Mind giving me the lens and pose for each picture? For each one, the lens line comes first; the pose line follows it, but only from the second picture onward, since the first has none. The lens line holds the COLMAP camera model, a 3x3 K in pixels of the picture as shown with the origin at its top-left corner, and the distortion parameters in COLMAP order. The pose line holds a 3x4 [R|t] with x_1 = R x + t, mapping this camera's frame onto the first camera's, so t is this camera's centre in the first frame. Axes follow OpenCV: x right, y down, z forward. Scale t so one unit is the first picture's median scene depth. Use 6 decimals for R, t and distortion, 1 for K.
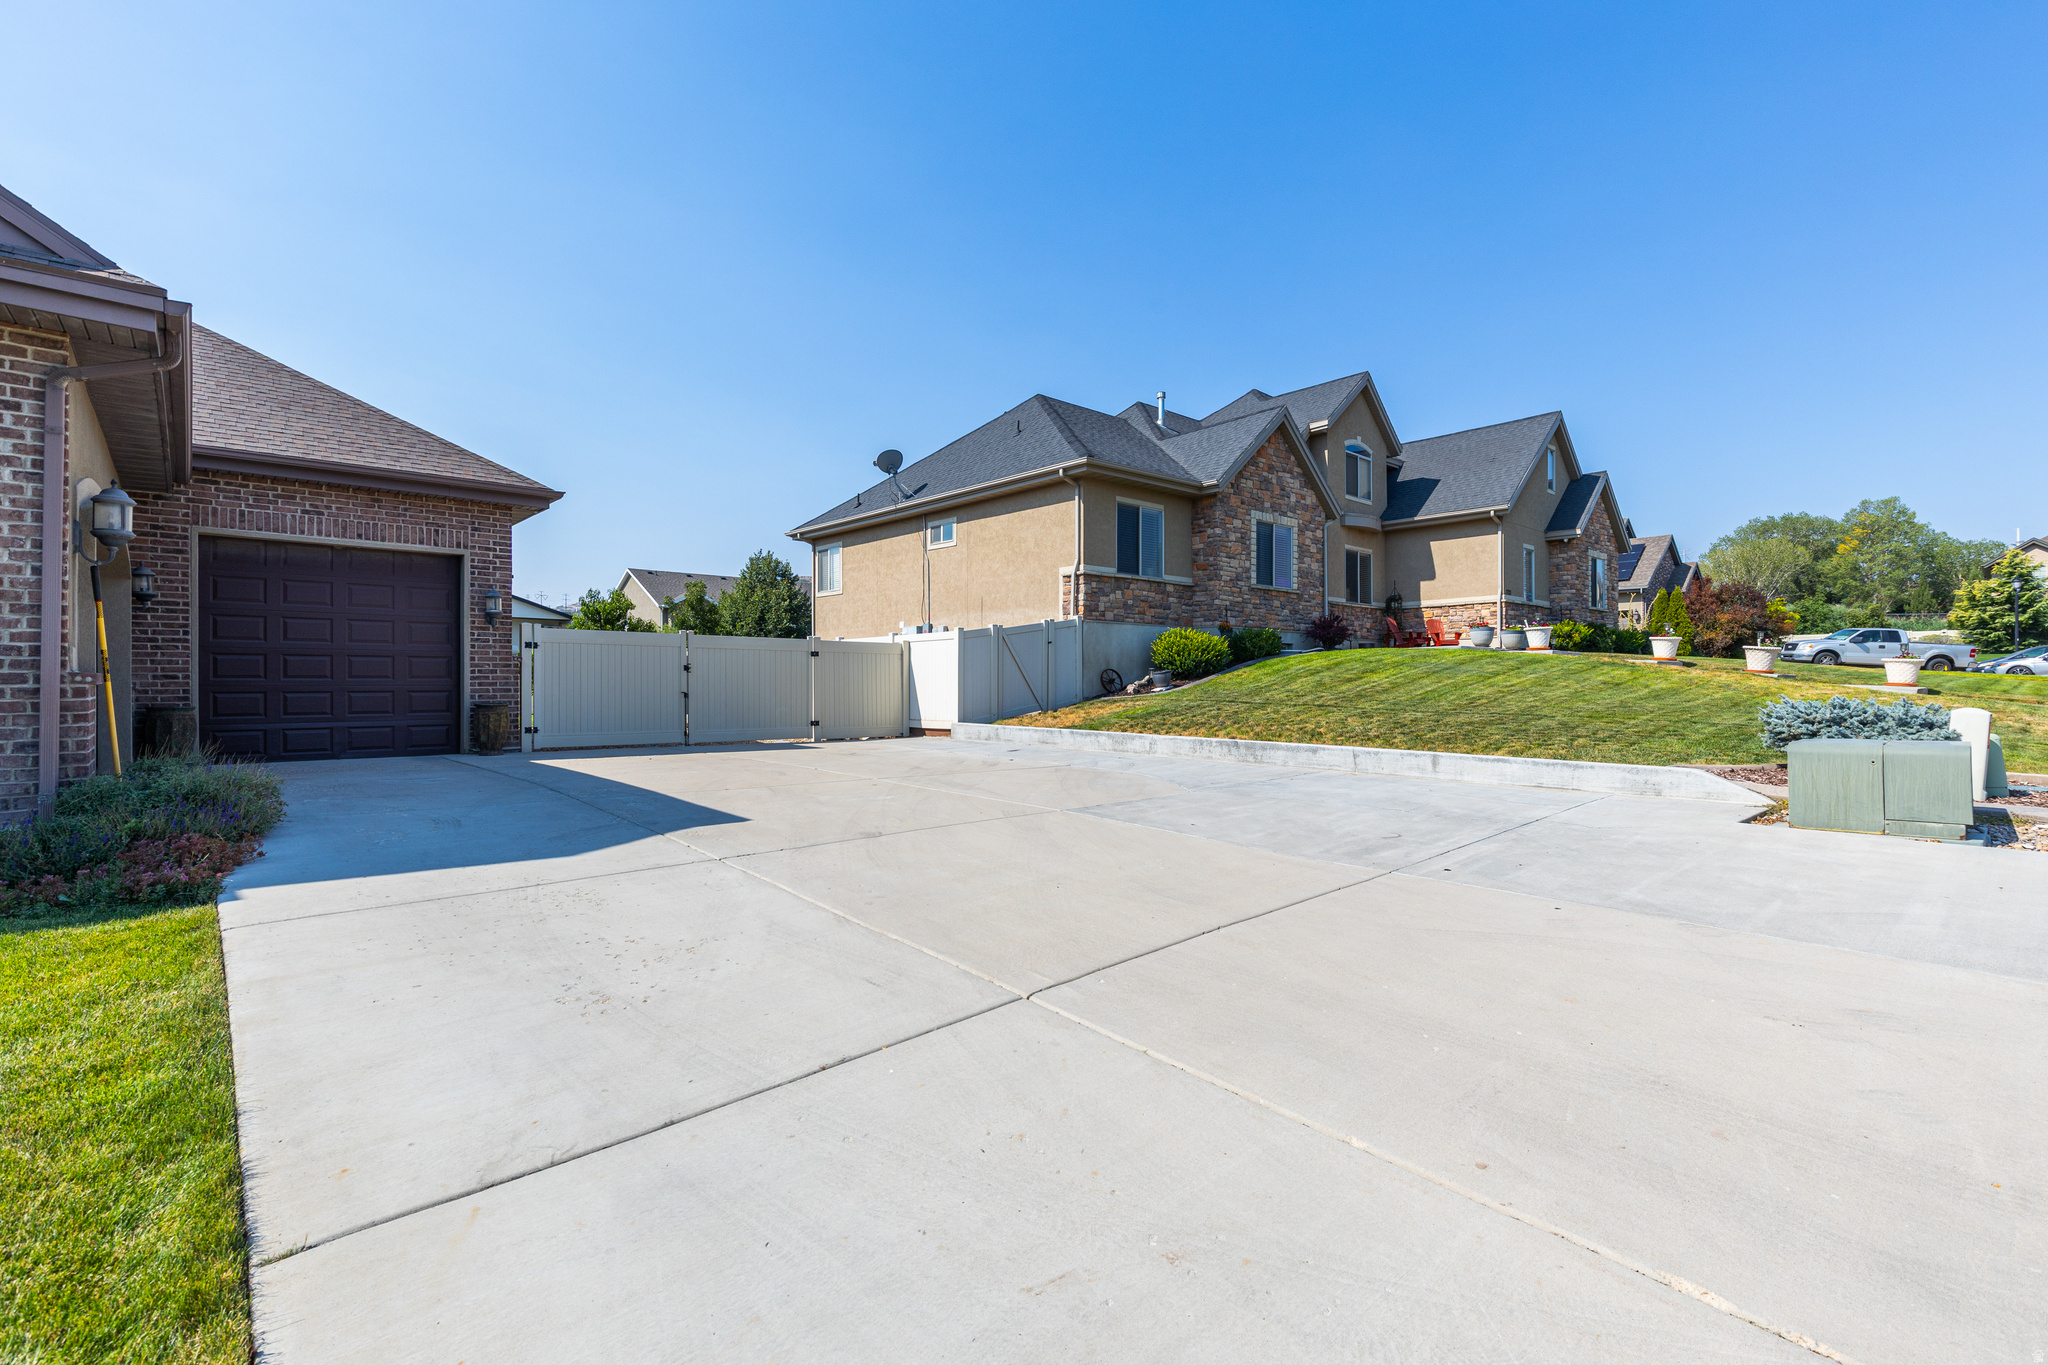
lens RADIAL K [[921.4, 0, 1032.7], [0, 921.4, 678.4], [0, 0, 1]] dist [0.007245, -0.000537]
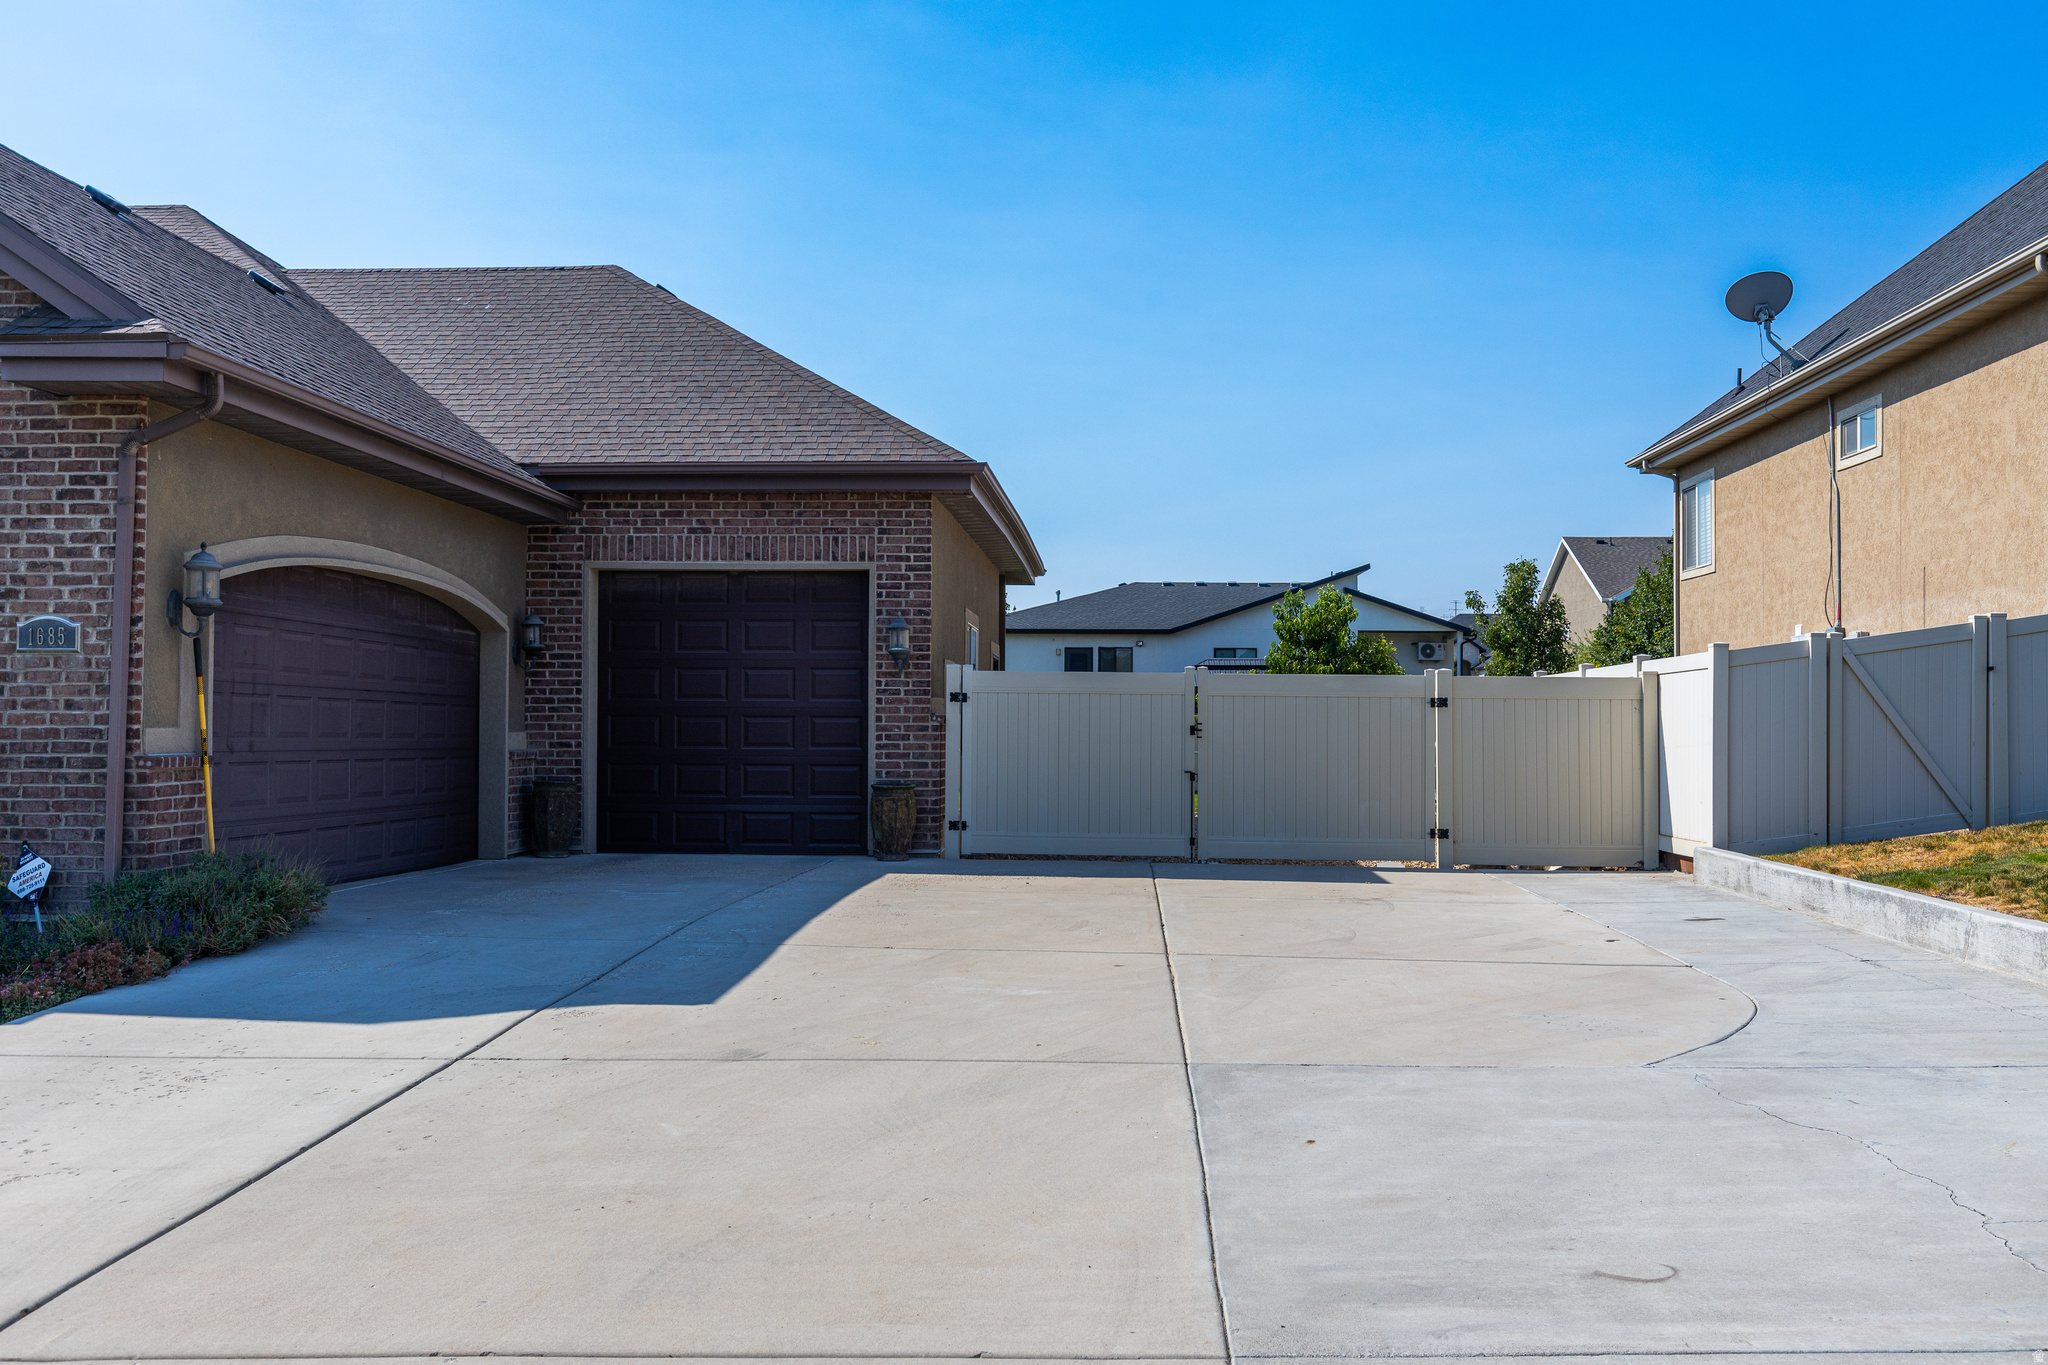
lens RADIAL K [[1657.9, 0, 1024.0], [0, 1657.9, 682.5], [0, 0, 1]] dist [0.016180, -0.003283]
pose [[0.704309, -0.015384, -0.709727, 0.350966], [-0.002116, 0.999715, -0.023769, -0.019192], [0.709890, 0.018243, 0.704076, 0.203090]]
